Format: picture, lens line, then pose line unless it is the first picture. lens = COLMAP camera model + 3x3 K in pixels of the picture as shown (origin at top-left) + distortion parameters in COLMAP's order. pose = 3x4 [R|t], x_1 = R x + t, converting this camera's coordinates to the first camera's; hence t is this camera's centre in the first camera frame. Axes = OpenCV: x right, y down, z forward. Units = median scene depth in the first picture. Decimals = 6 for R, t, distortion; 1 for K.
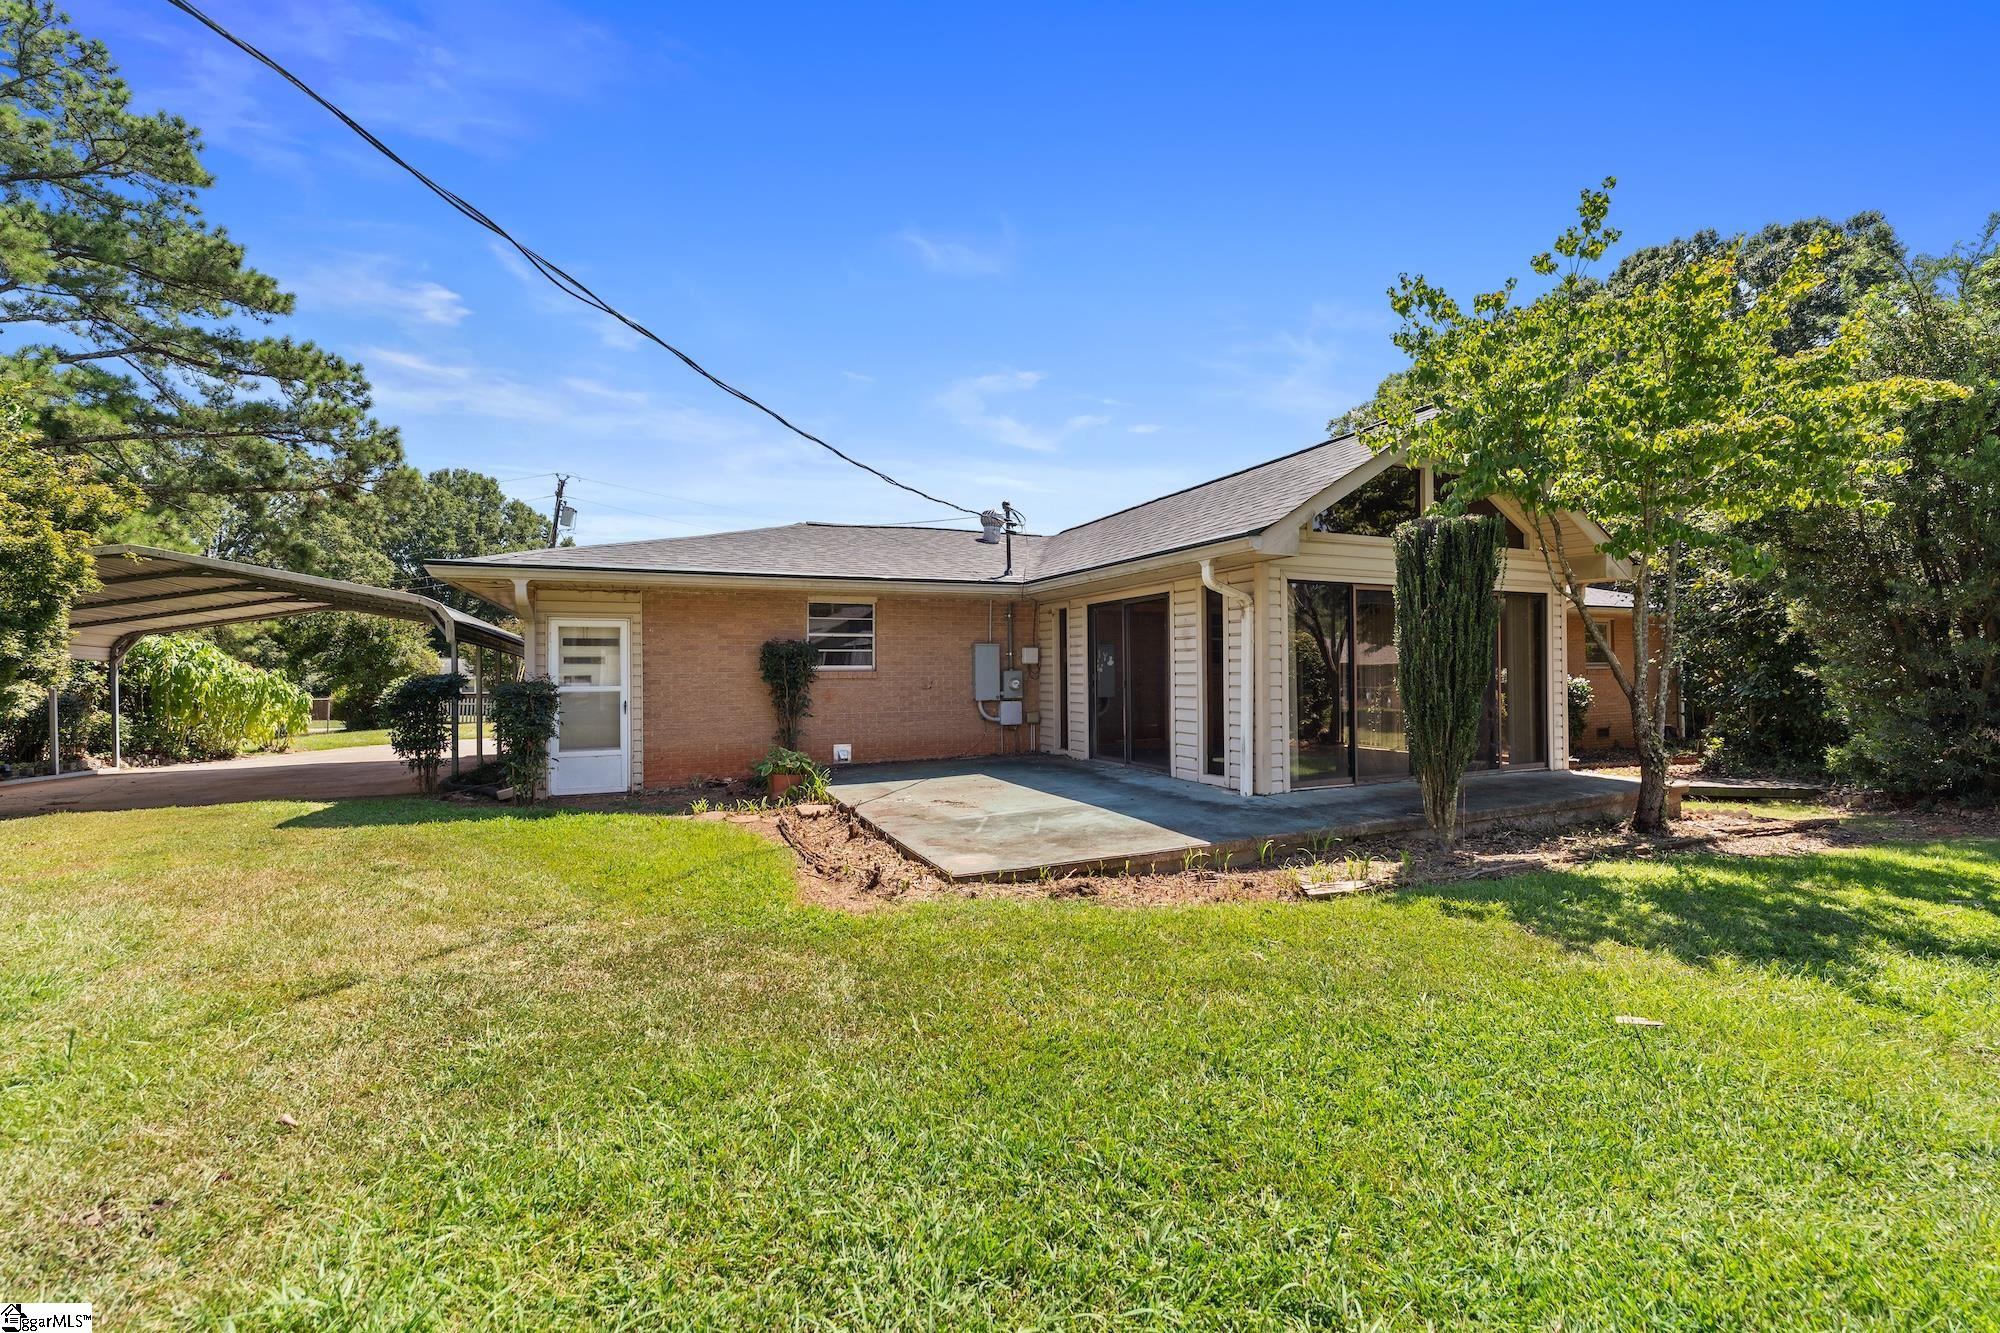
lens RADIAL K [[807.5, 0, 1000.0], [0, 807.5, 666.5], [0, 0, 1]] dist [-0.002973, -0.000653]
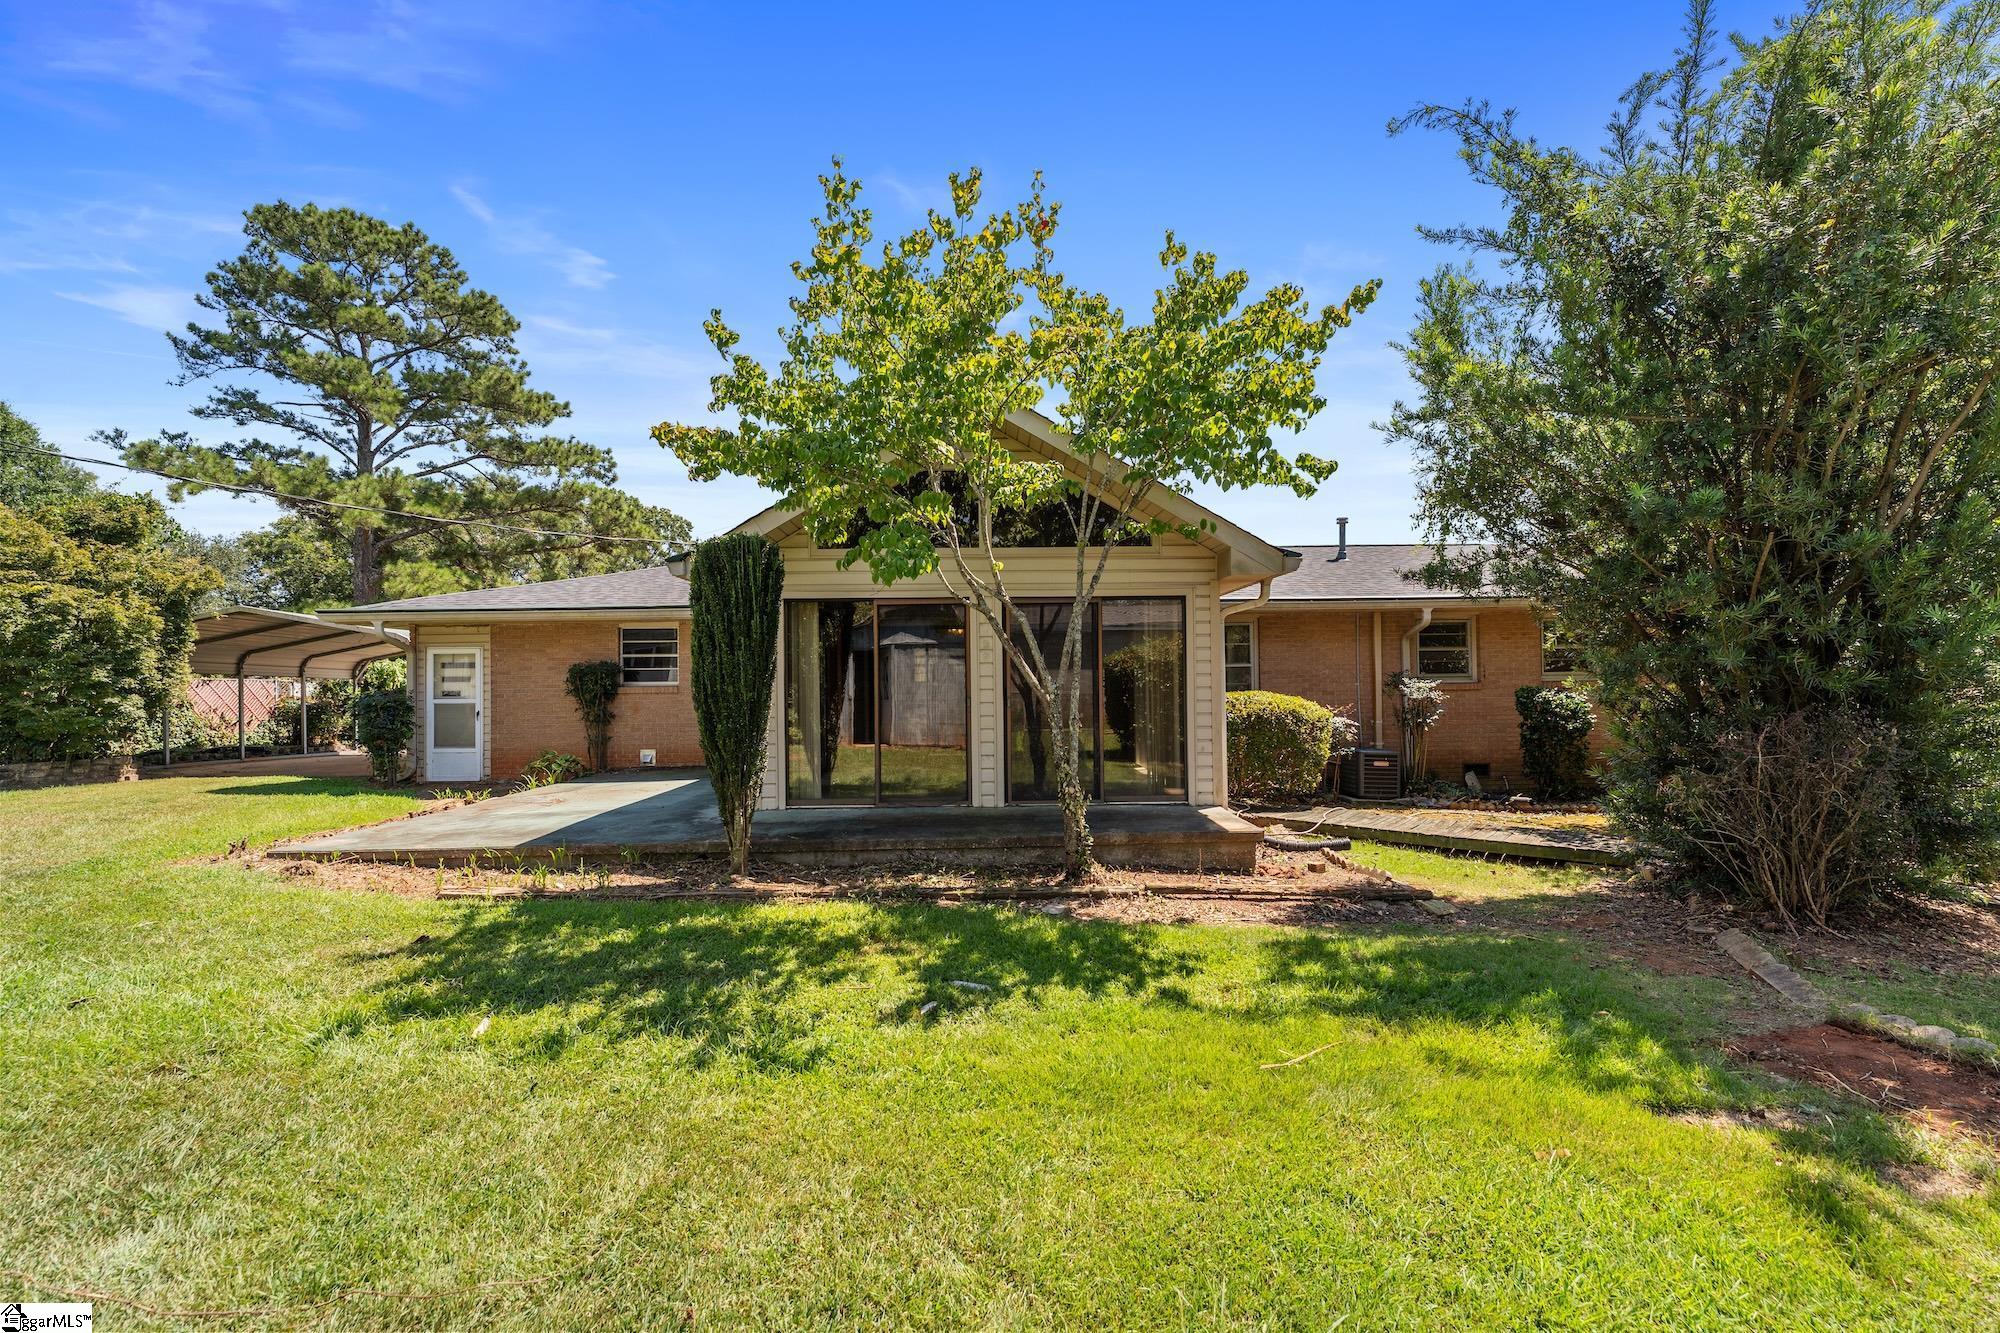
lens RADIAL K [[804.2, 0, 1000.0], [0, 804.2, 666.5], [0, 0, 1]] dist [0.001441, 0.000106]
pose [[0.920539, -0.009925, -0.390524, 0.761361], [0.005544, 0.999908, -0.012344, -0.006896], [0.390611, 0.009198, 0.920510, 0.134166]]
